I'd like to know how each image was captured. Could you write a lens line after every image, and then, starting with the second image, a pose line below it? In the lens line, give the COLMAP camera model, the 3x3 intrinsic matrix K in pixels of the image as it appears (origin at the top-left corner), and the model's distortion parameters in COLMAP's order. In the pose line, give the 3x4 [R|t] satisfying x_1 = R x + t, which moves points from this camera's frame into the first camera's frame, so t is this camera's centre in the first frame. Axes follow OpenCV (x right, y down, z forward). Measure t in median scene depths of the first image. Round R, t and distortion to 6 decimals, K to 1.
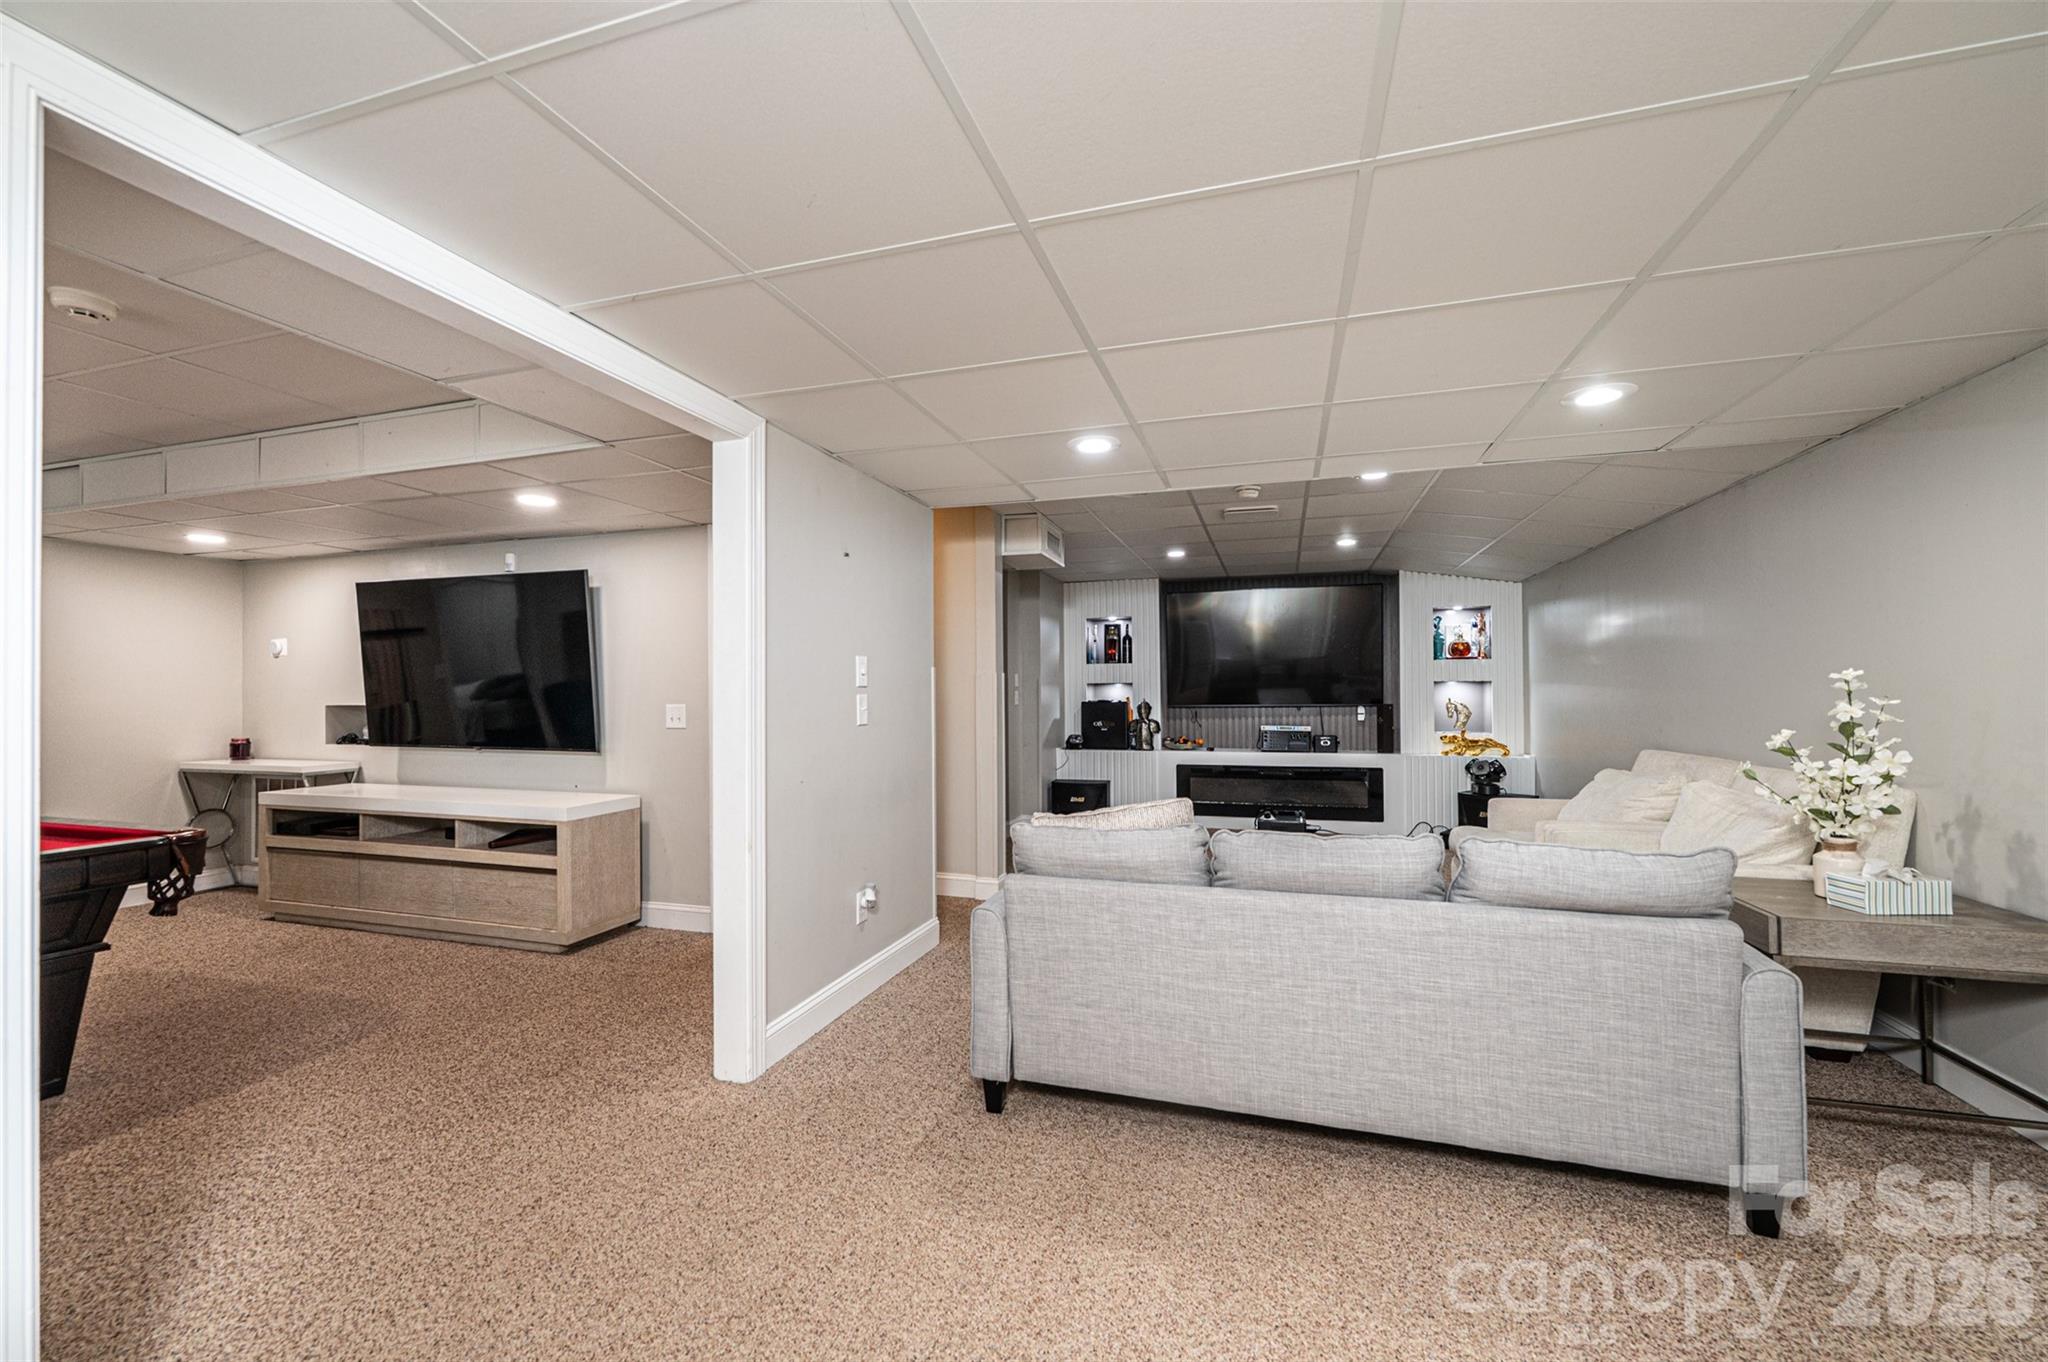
lens RADIAL K [[810.7, 0, 1014.1], [0, 810.7, 683.9], [0, 0, 1]] dist [-0.000814, -0.000121]
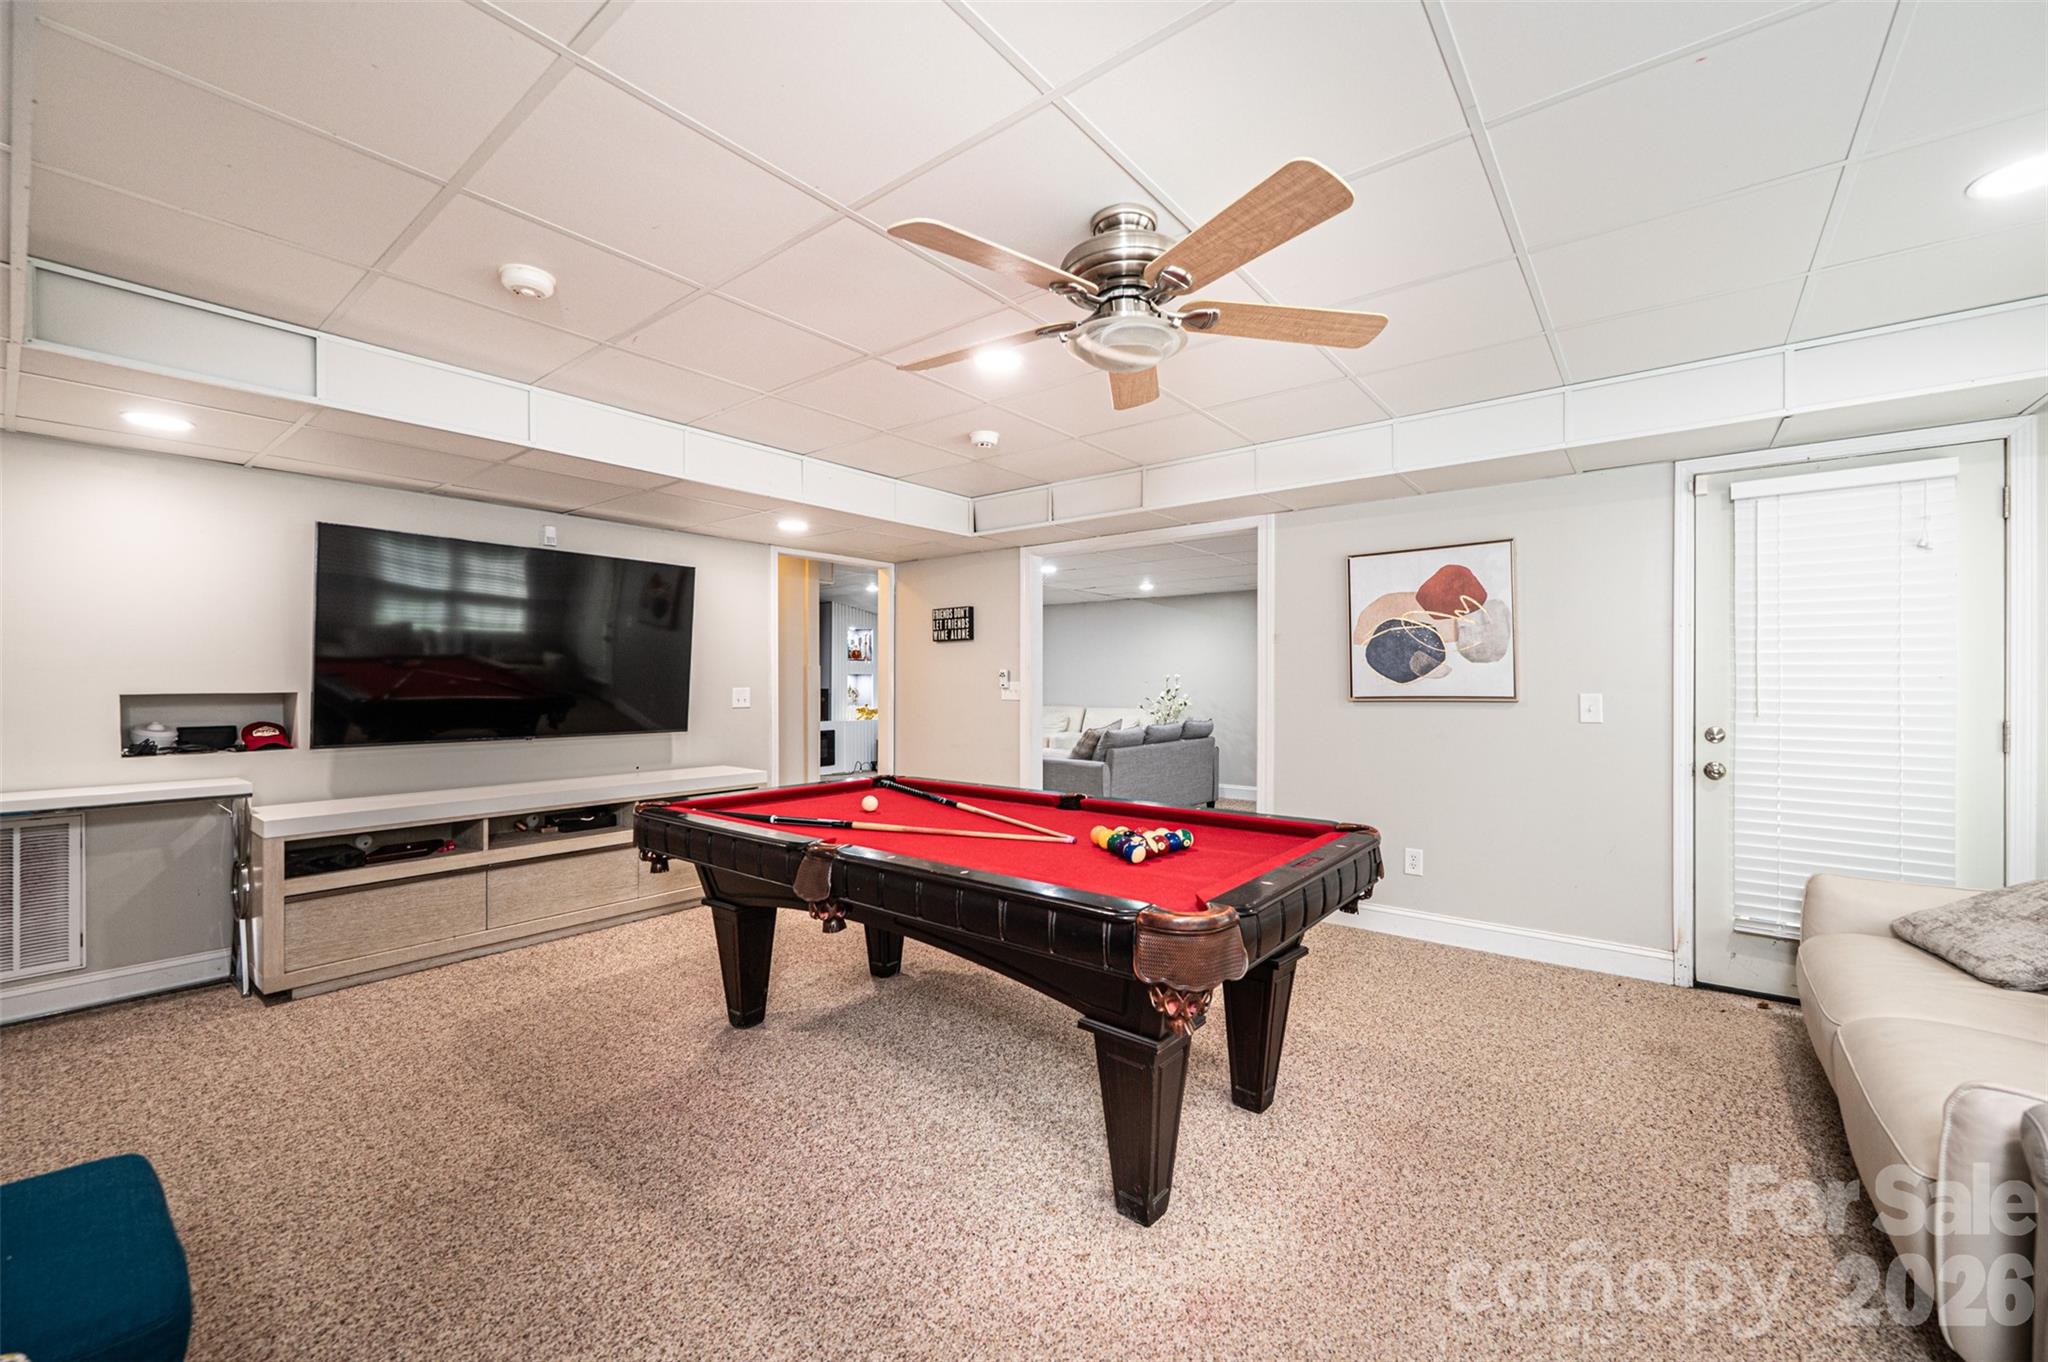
lens RADIAL K [[810.7, 0, 1021.7], [0, 810.7, 683.2], [0, 0, 1]] dist [-0.000814, -0.000121]
pose [[0.368988, 0.001666, 0.929433, -1.168112], [-0.013418, 0.999904, 0.003535, 0.006964], [-0.929337, -0.013775, 0.368974, 0.141255]]
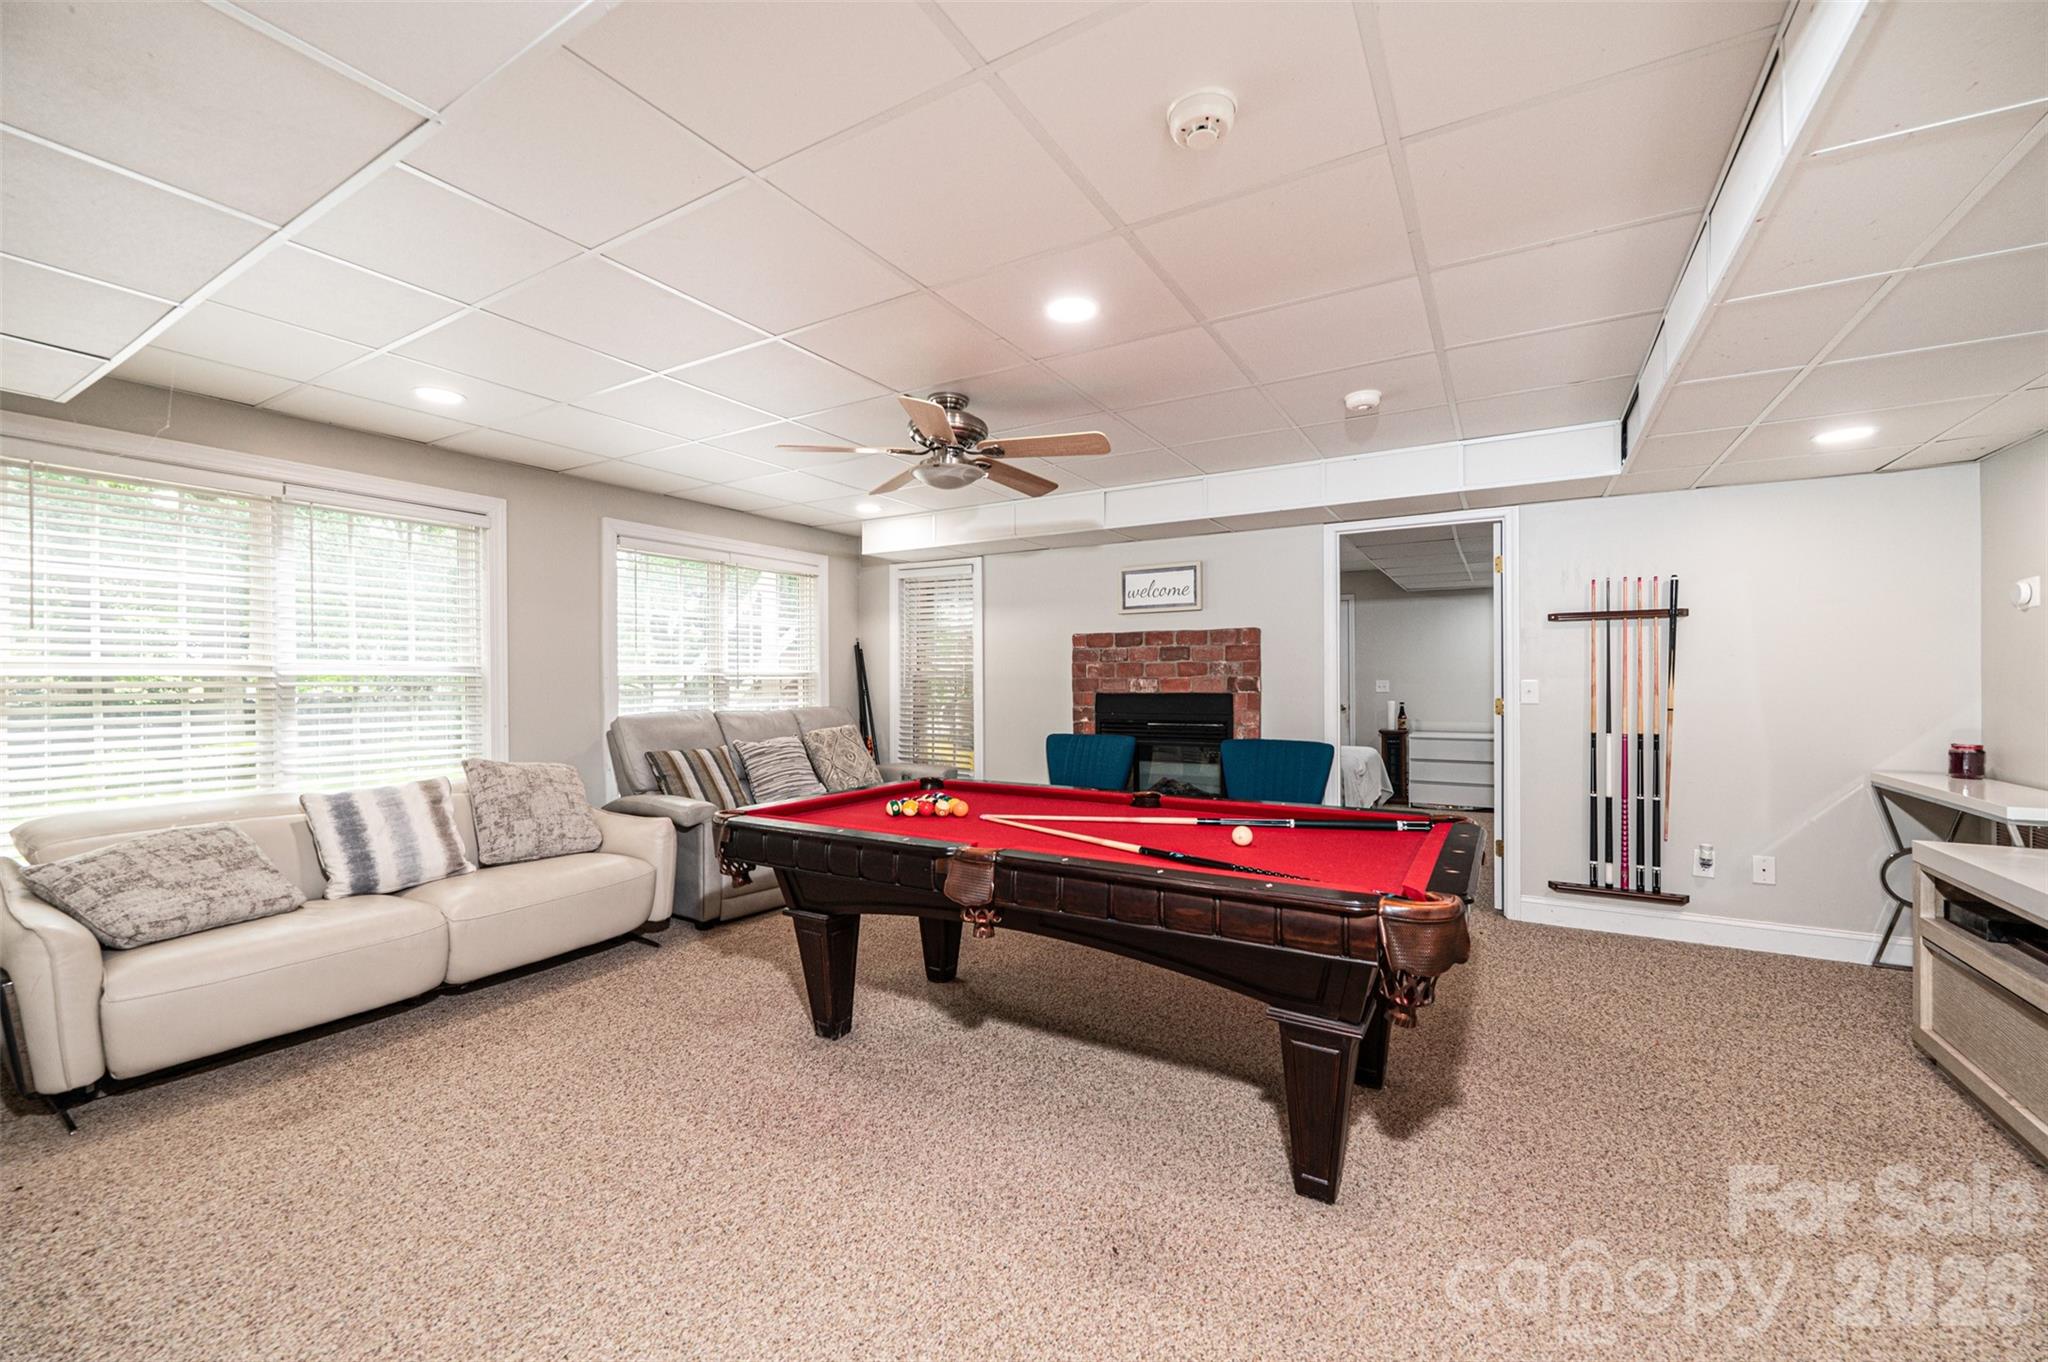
lens RADIAL K [[810.7, 0, 1028.7], [0, 810.7, 683.1], [0, 0, 1]] dist [-0.000814, -0.000121]
pose [[-0.225197, 0.010472, -0.974257, -0.186424], [0.014221, 0.999871, 0.007460, 0.005025], [0.974209, -0.012175, -0.225317, 0.444739]]
